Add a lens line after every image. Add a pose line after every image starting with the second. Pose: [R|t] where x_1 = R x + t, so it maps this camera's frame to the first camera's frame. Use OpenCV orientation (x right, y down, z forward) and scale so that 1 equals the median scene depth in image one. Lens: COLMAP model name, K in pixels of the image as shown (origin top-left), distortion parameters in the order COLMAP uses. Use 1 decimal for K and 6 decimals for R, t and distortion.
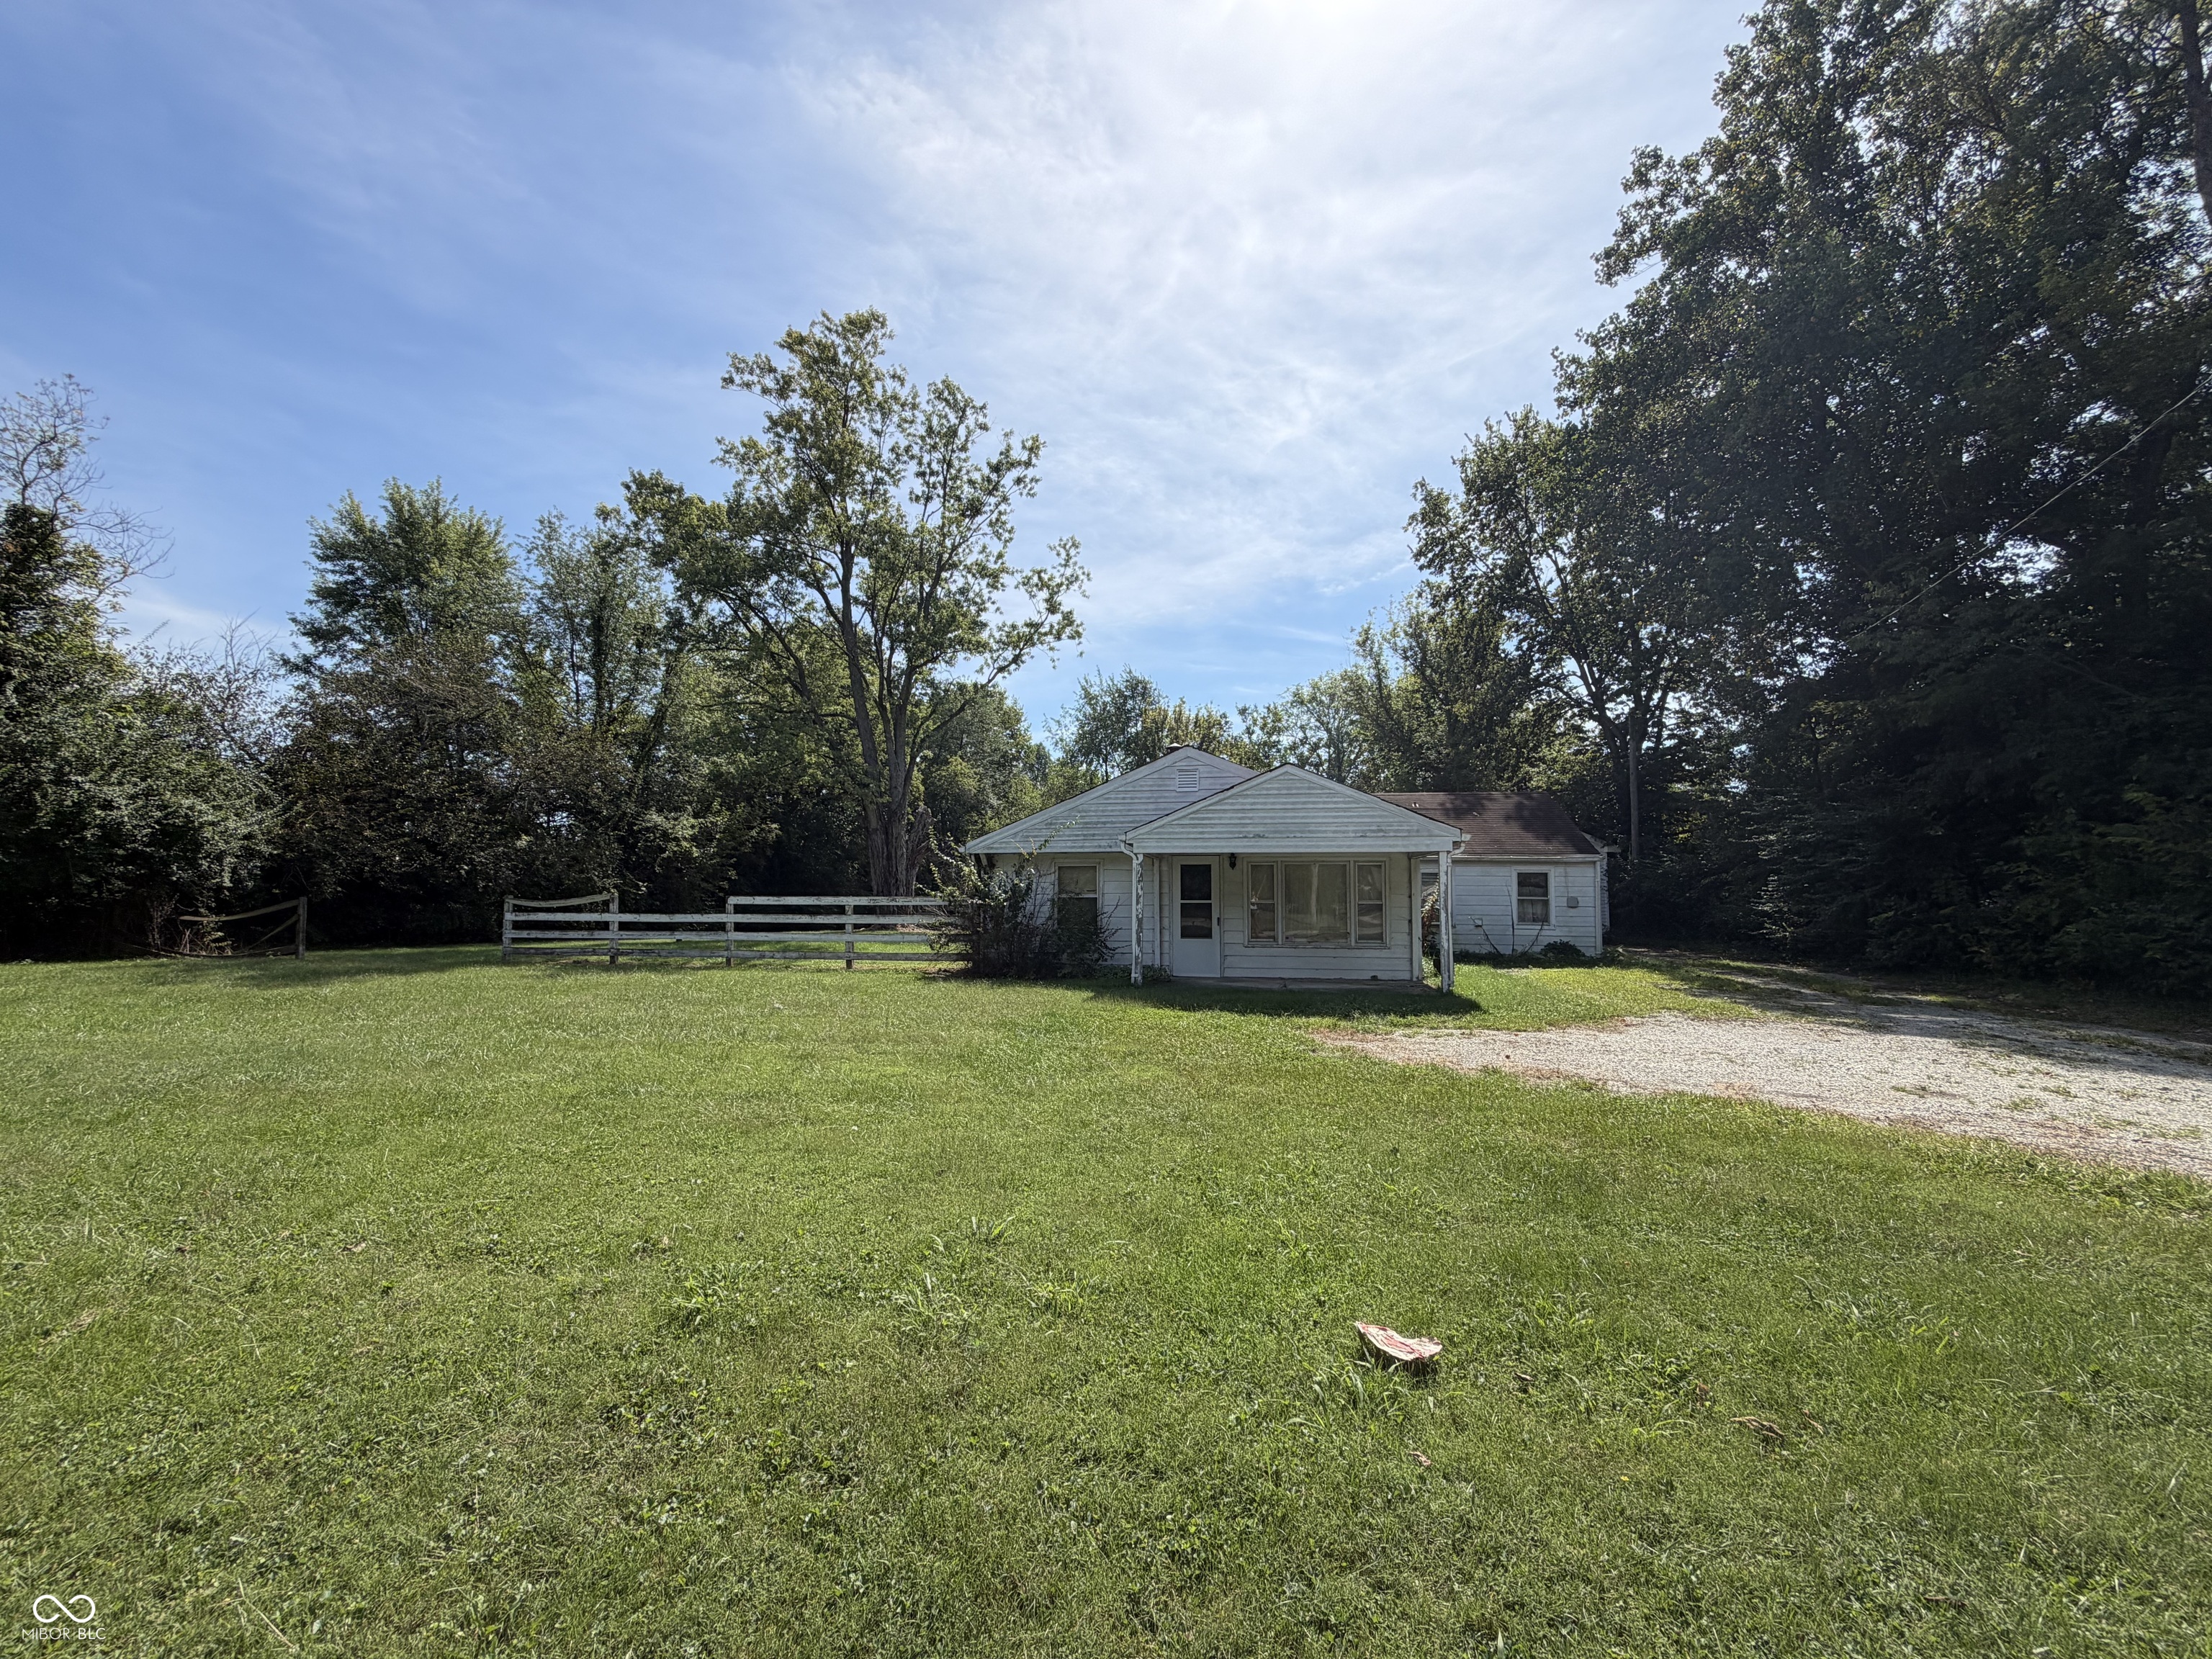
lens RADIAL K [[890.3, 0, 1106.0], [0, 890.3, 829.5], [0, 0, 1]] dist [-0.002535, -0.000083]
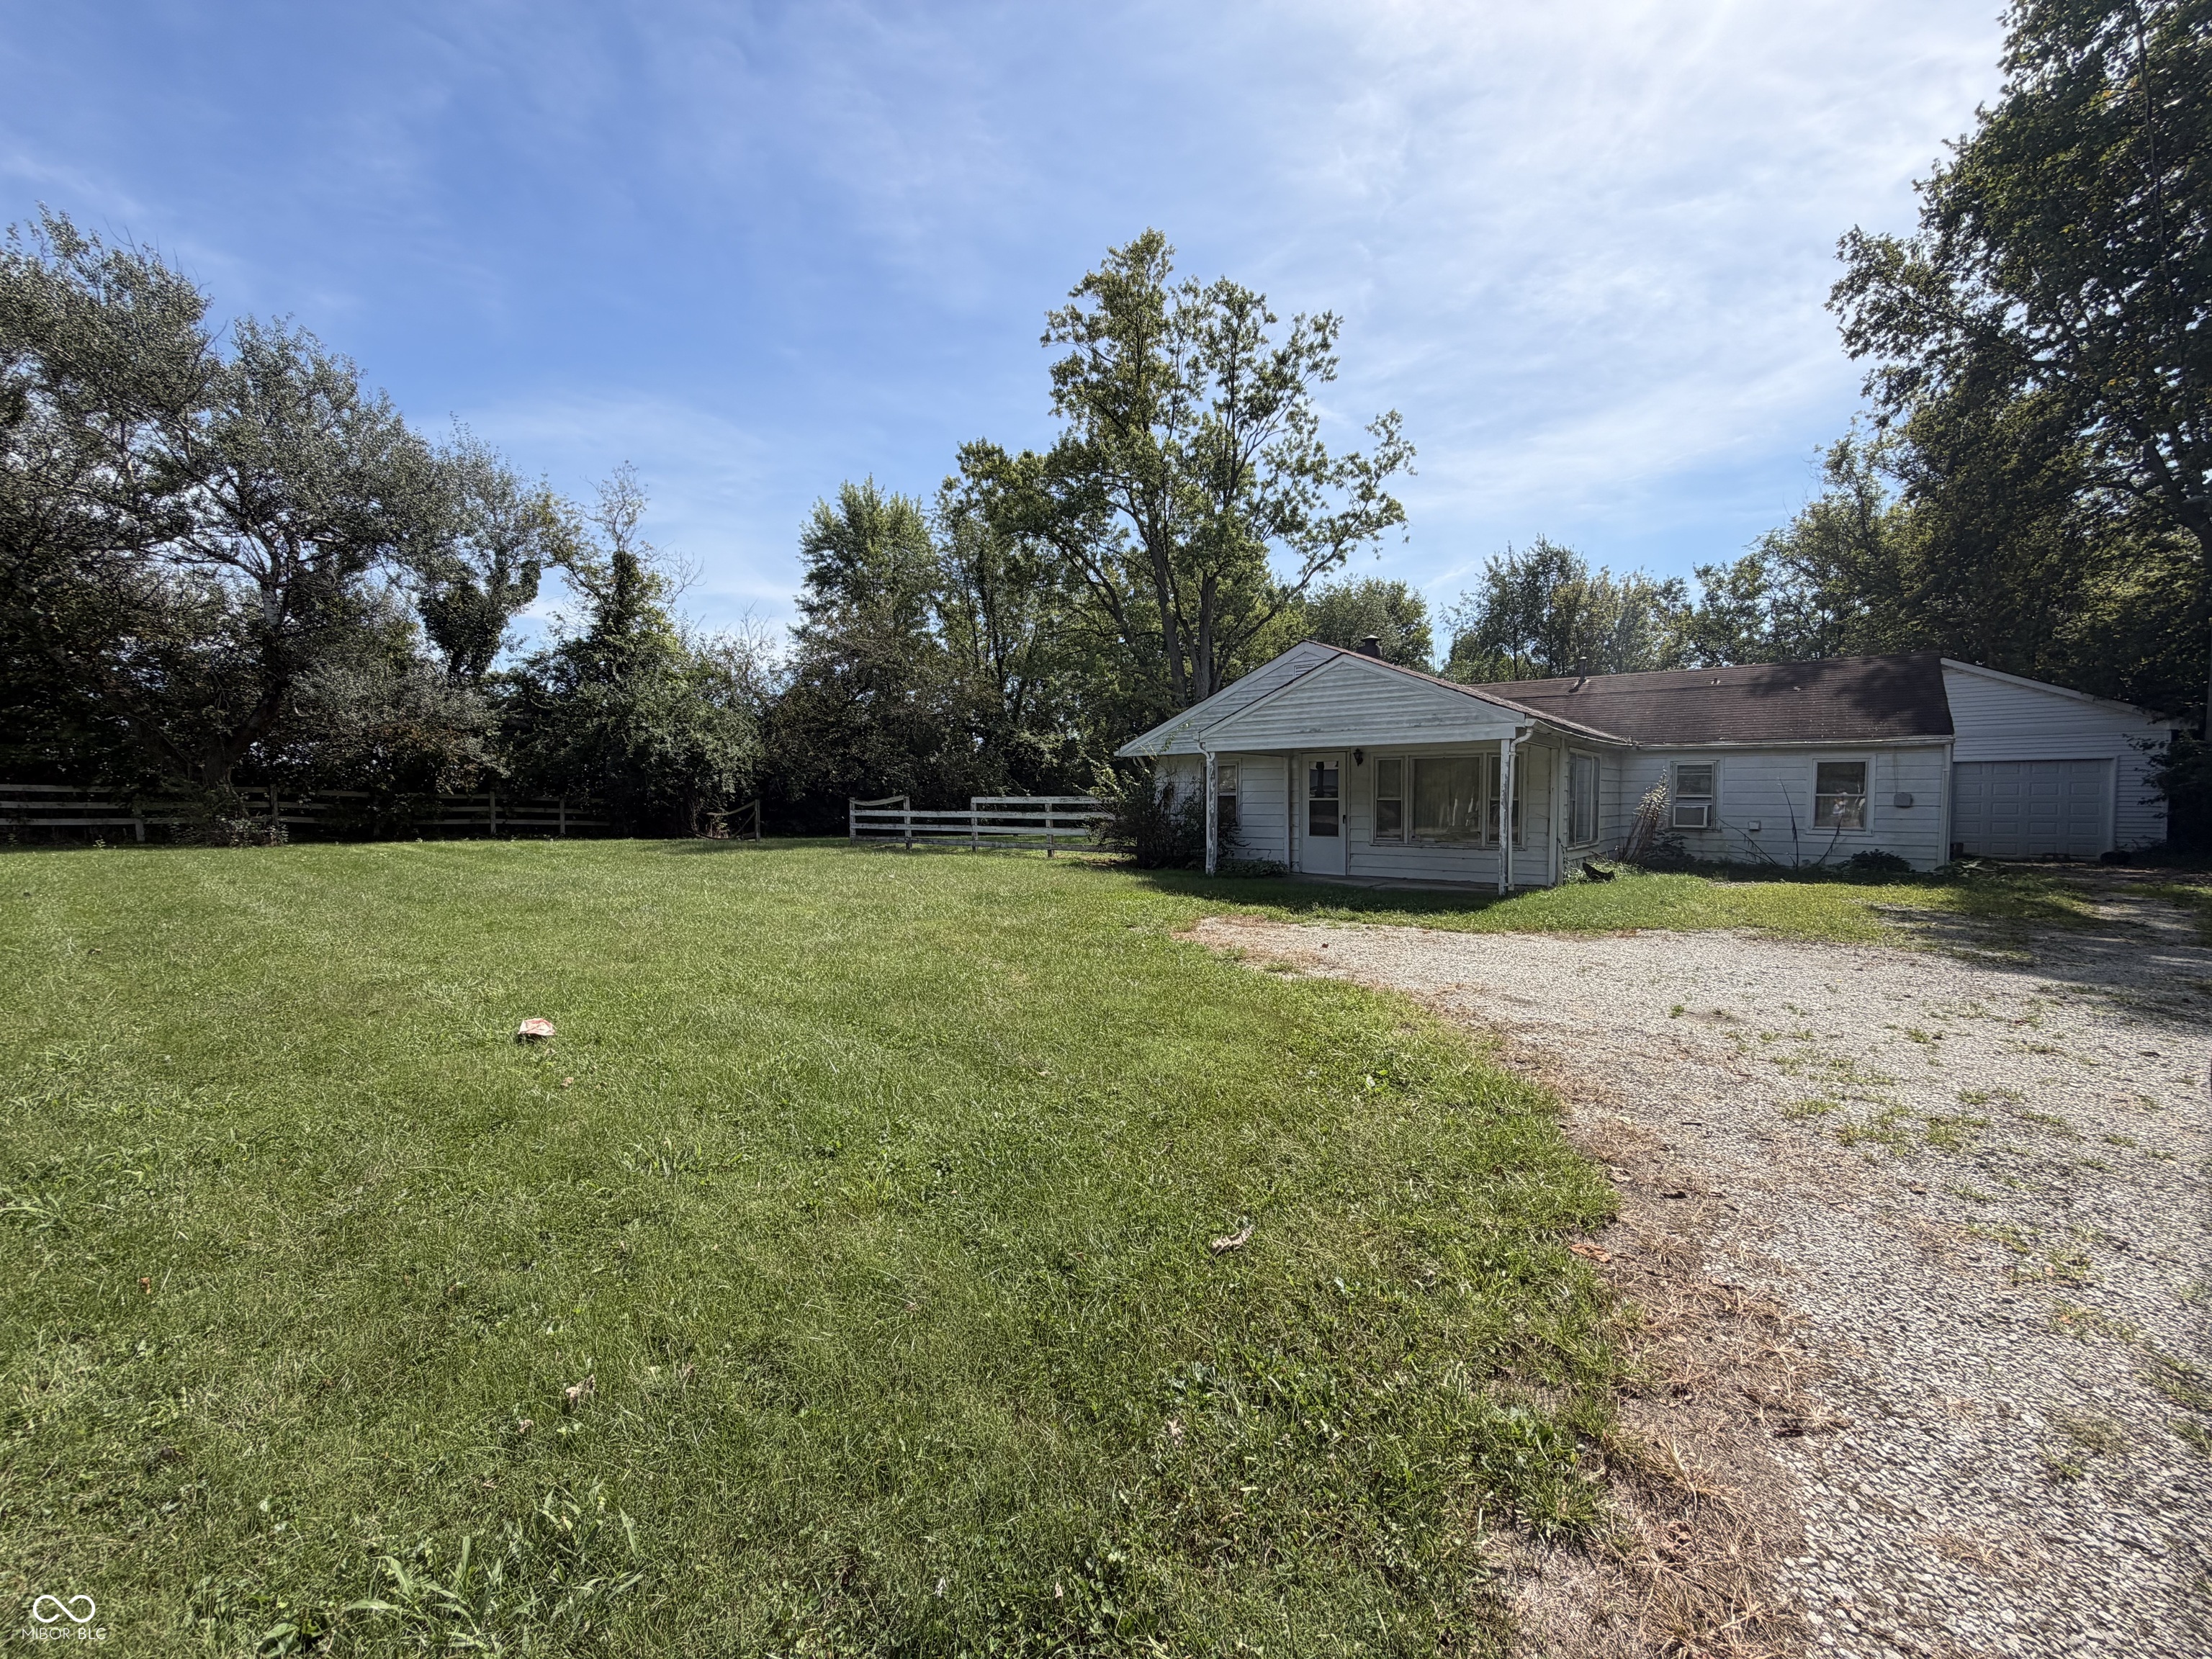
lens RADIAL K [[887.4, 0, 1099.8], [0, 887.4, 830.4], [0, 0, 1]] dist [0.001740, -0.000247]
pose [[0.866532, 0.013775, -0.498932, 0.194681], [0.038656, 0.994765, 0.094600, 0.006484], [0.497623, -0.101261, 0.861463, 0.011918]]
